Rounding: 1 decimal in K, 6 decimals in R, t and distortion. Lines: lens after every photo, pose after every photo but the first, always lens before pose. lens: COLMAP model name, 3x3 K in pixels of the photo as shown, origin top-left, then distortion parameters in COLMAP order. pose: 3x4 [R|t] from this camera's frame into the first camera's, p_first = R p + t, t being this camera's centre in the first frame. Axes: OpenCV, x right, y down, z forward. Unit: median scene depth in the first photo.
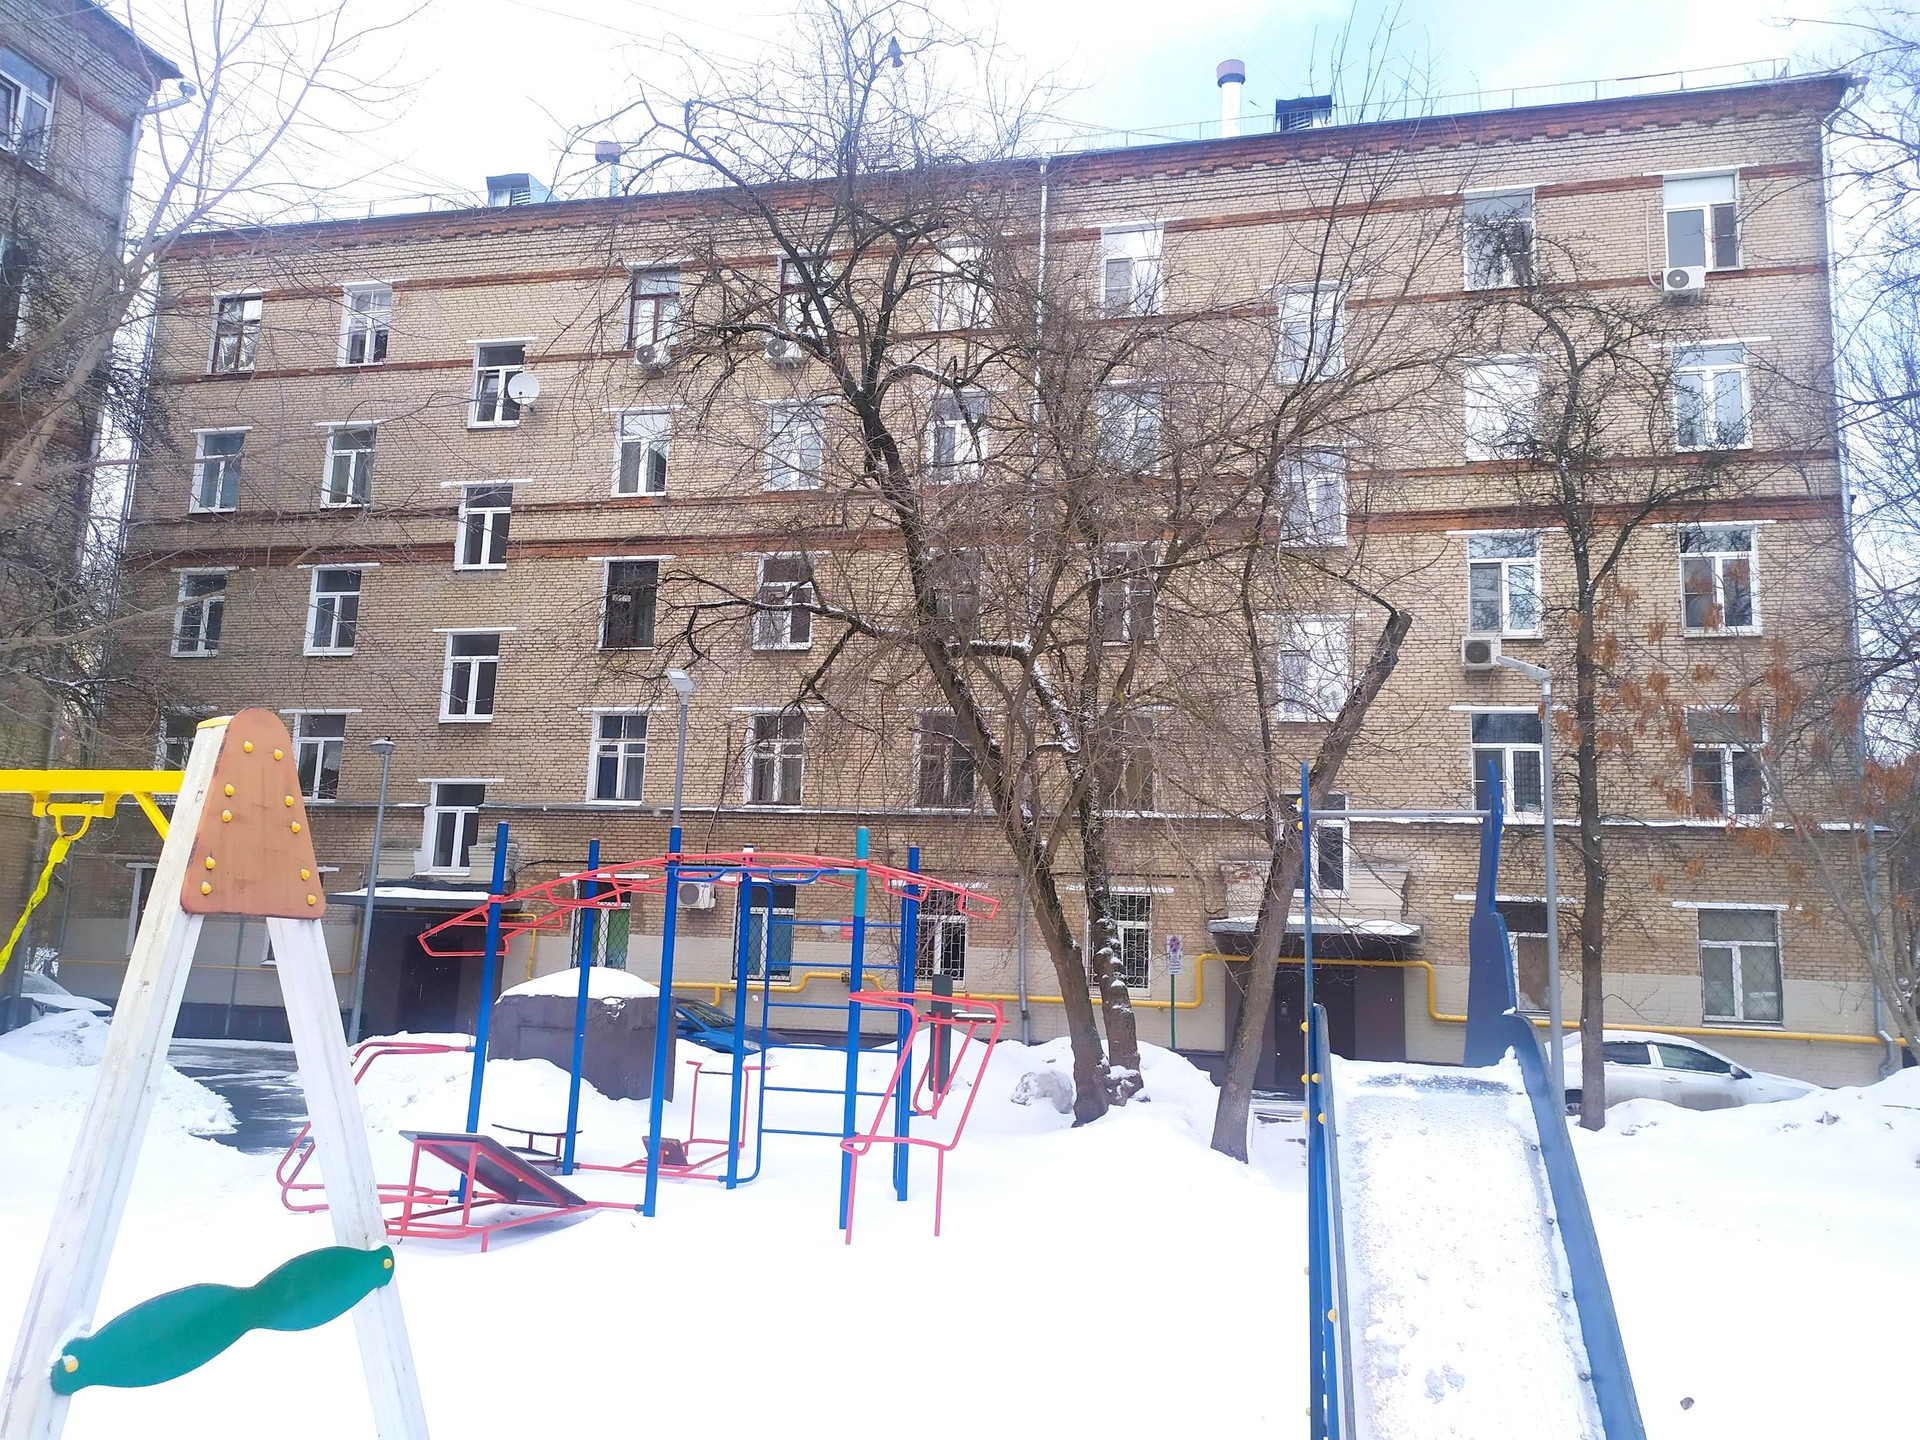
lens RADIAL K [[1423.2, 0, 957.7], [0, 1423.2, 727.9], [0, 0, 1]] dist [0.057943, -0.045605]
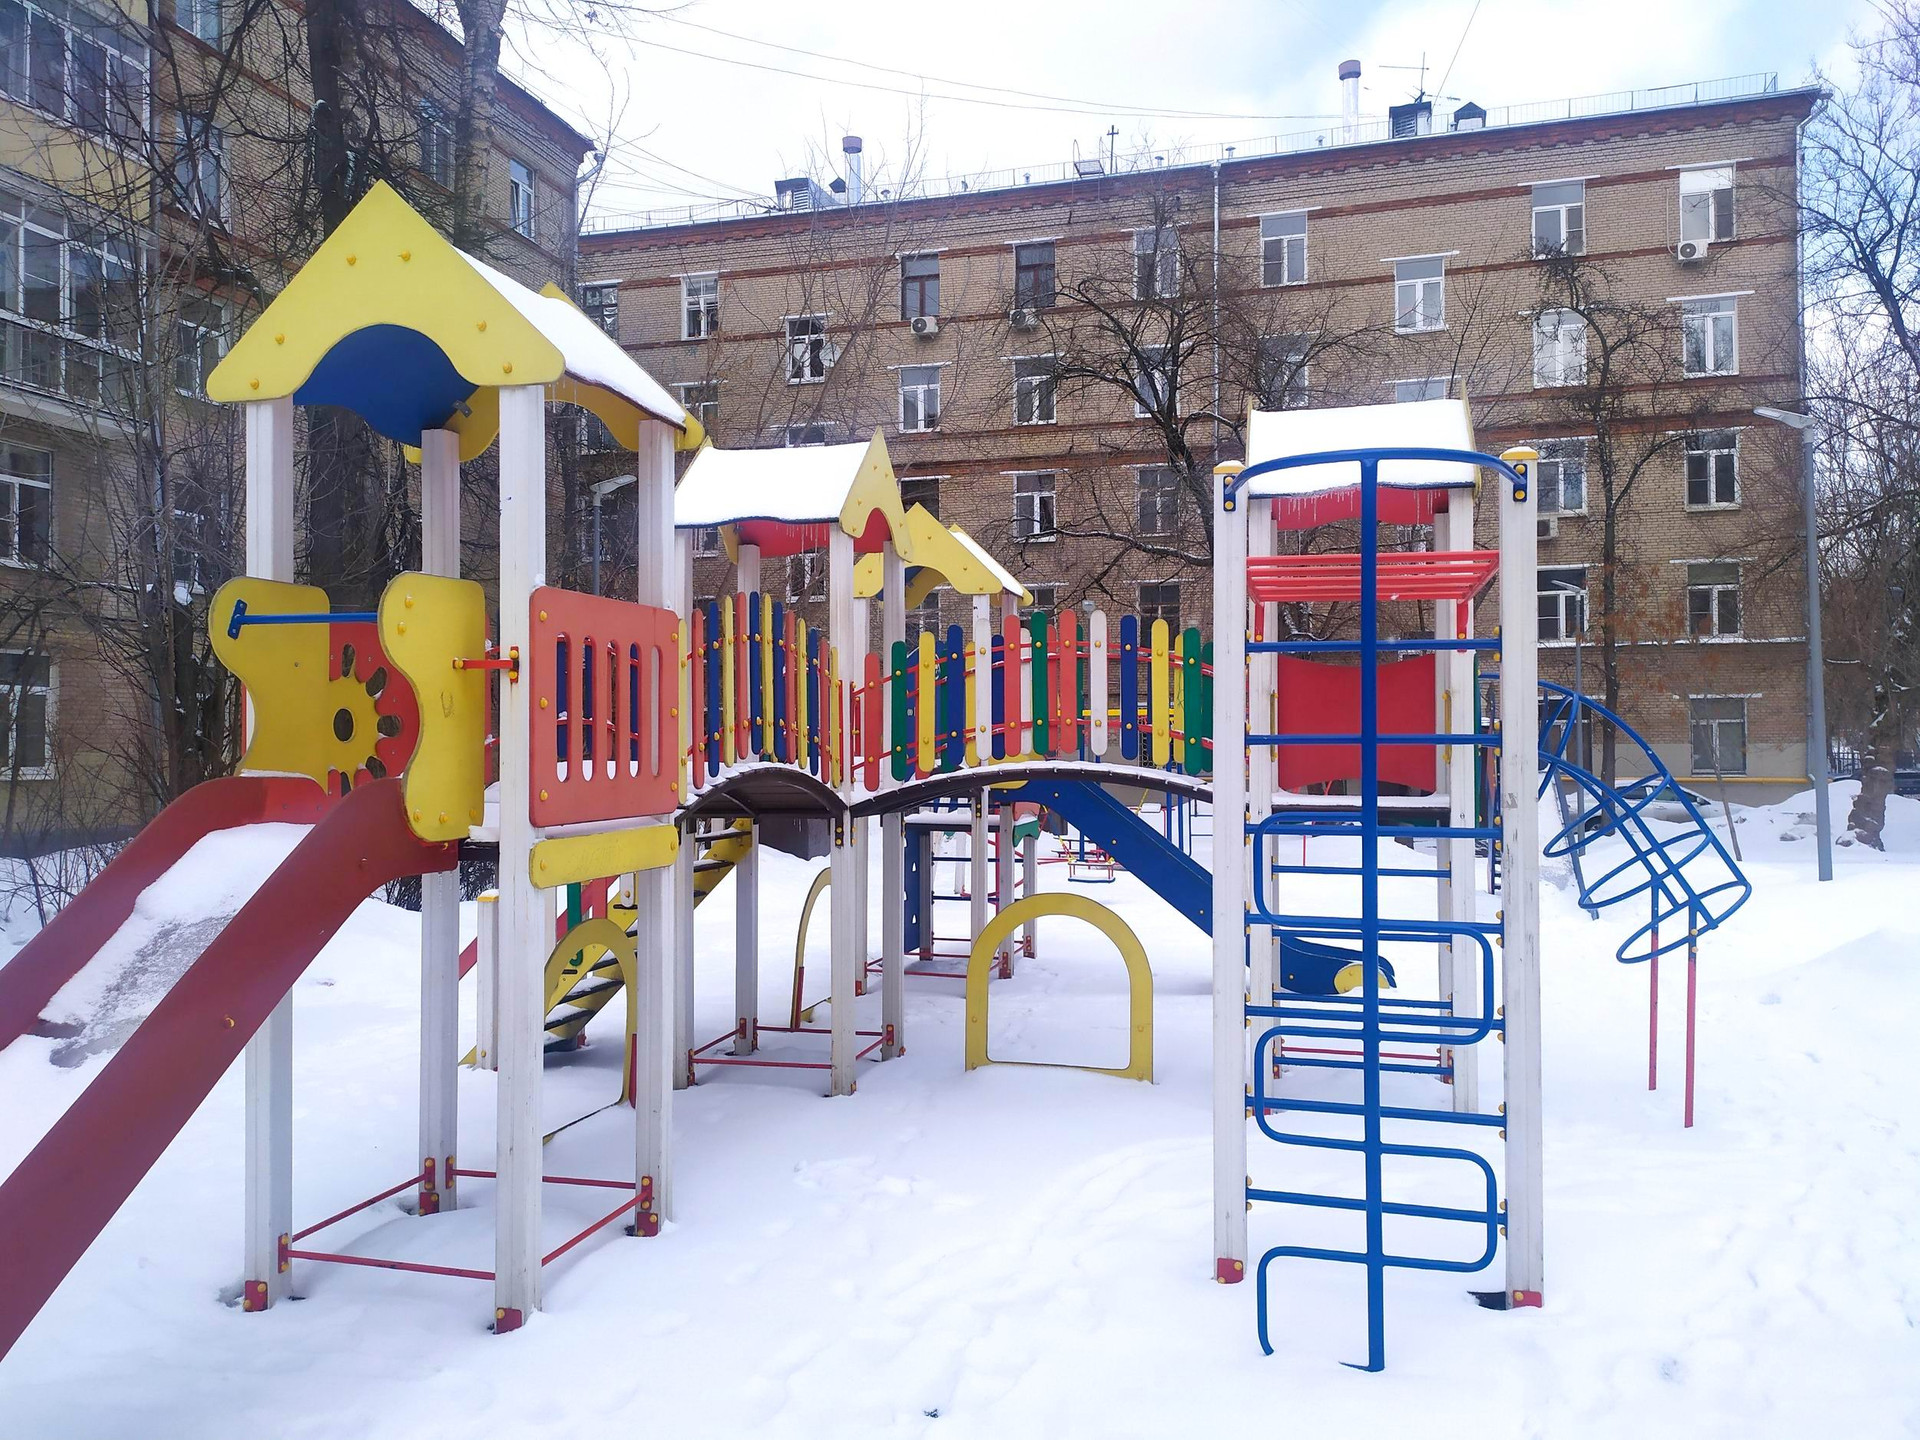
lens RADIAL K [[1423.2, 0, 963.5], [0, 1423.2, 715.9], [0, 0, 1]] dist [0.057943, -0.045605]
pose [[0.998497, -0.041787, -0.035449, -0.150864], [0.045949, 0.990949, 0.126134, -0.065859], [0.029857, -0.127573, 0.991380, -0.411233]]
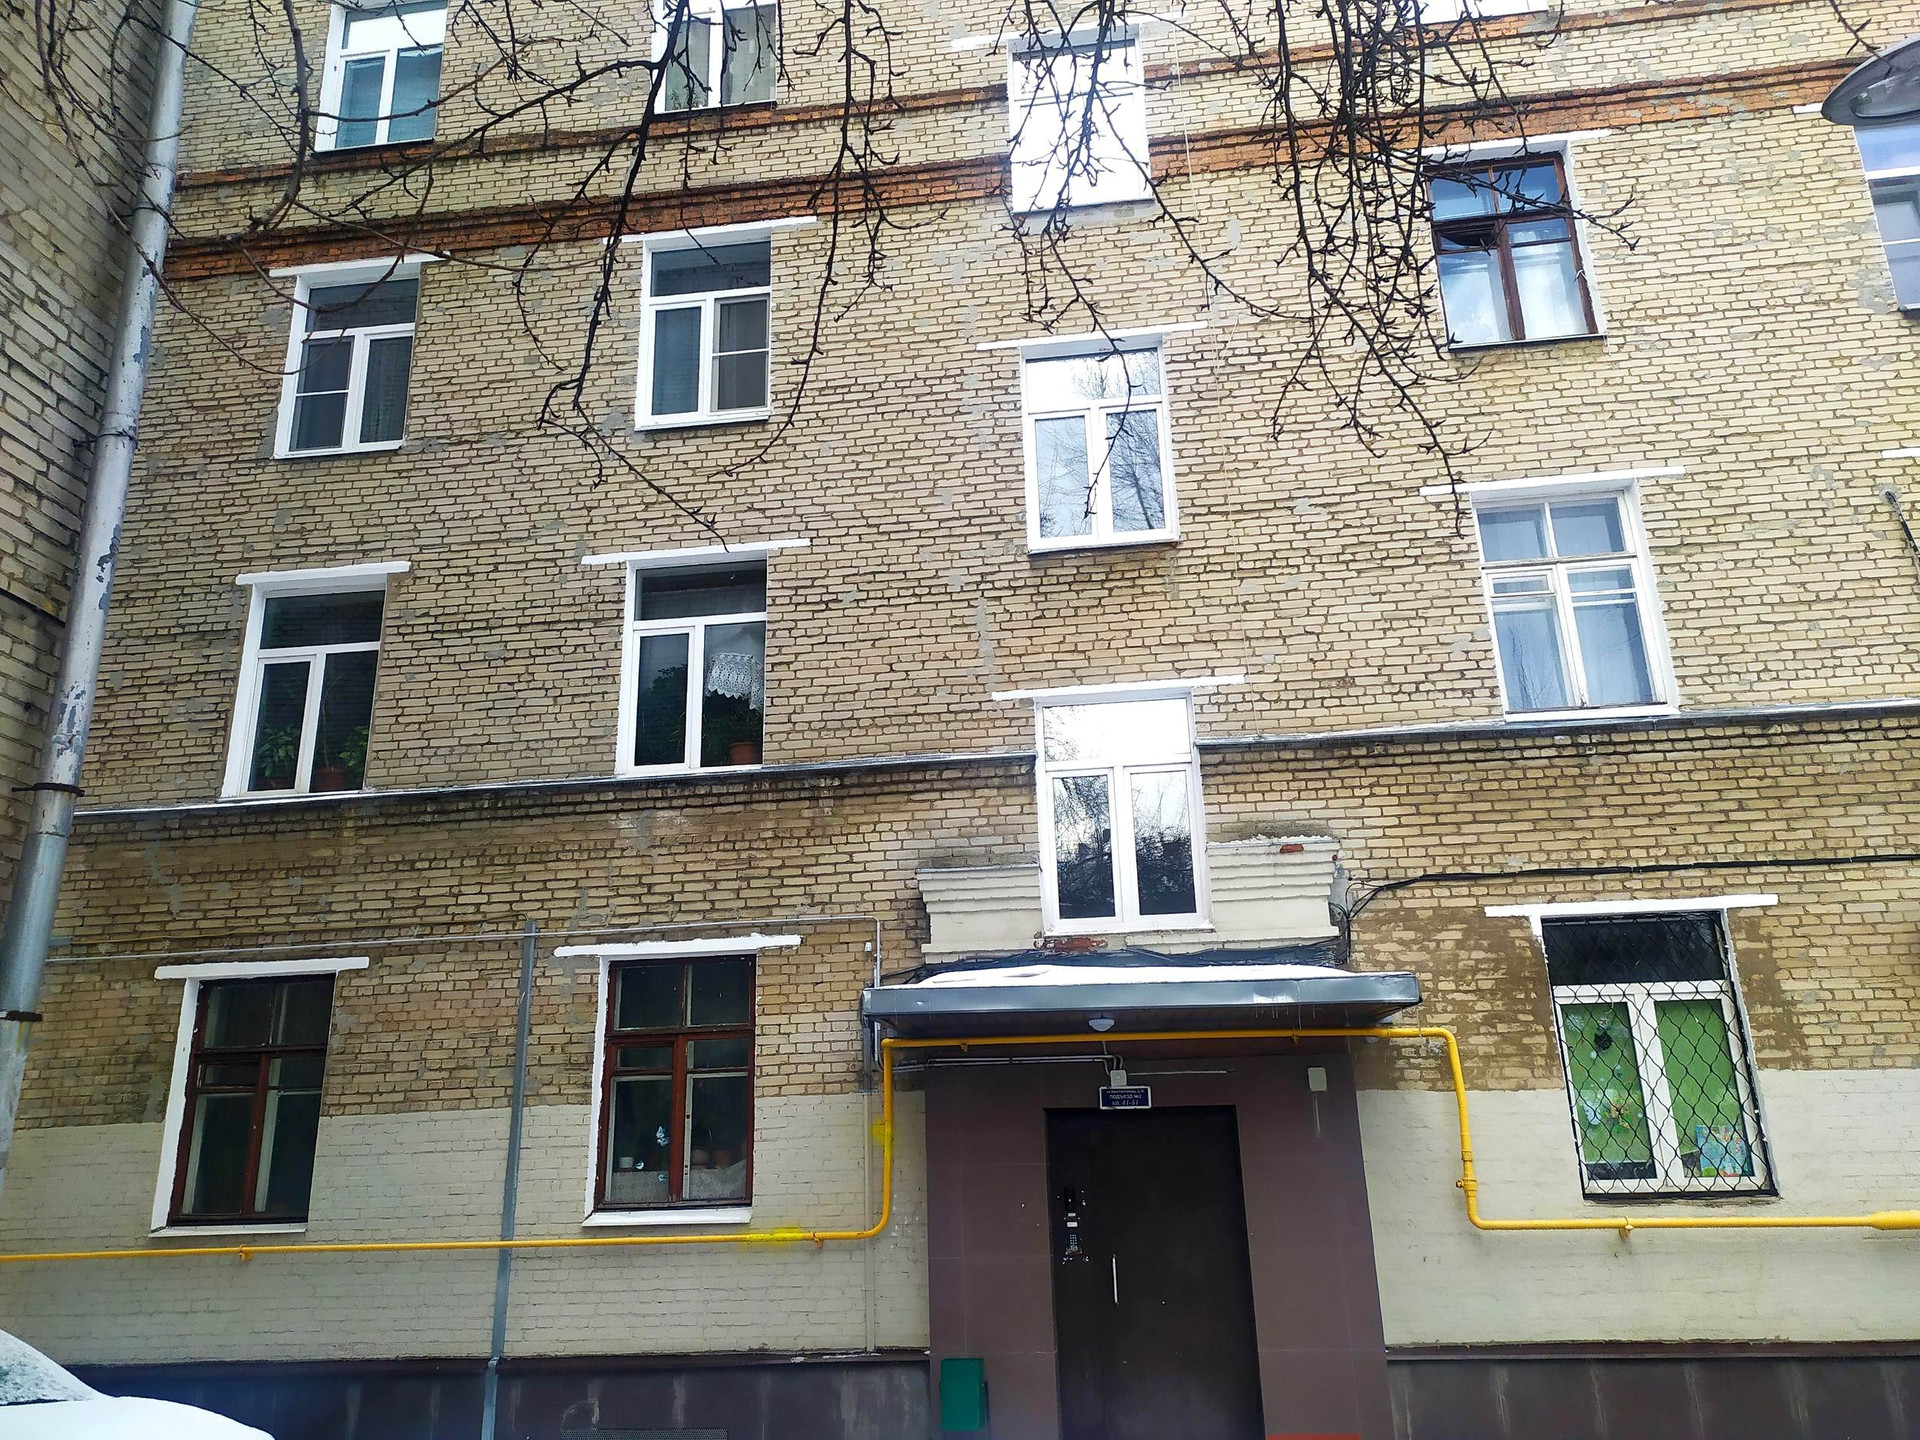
lens RADIAL K [[1423.2, 0, 960.0], [0, 1423.2, 722.1], [0, 0, 1]] dist [0.057943, -0.045605]
pose [[0.993508, -0.027510, 0.110382, -0.445231], [0.043393, 0.988600, -0.144180, 0.101629], [-0.105157, 0.148034, 0.983376, 0.655061]]
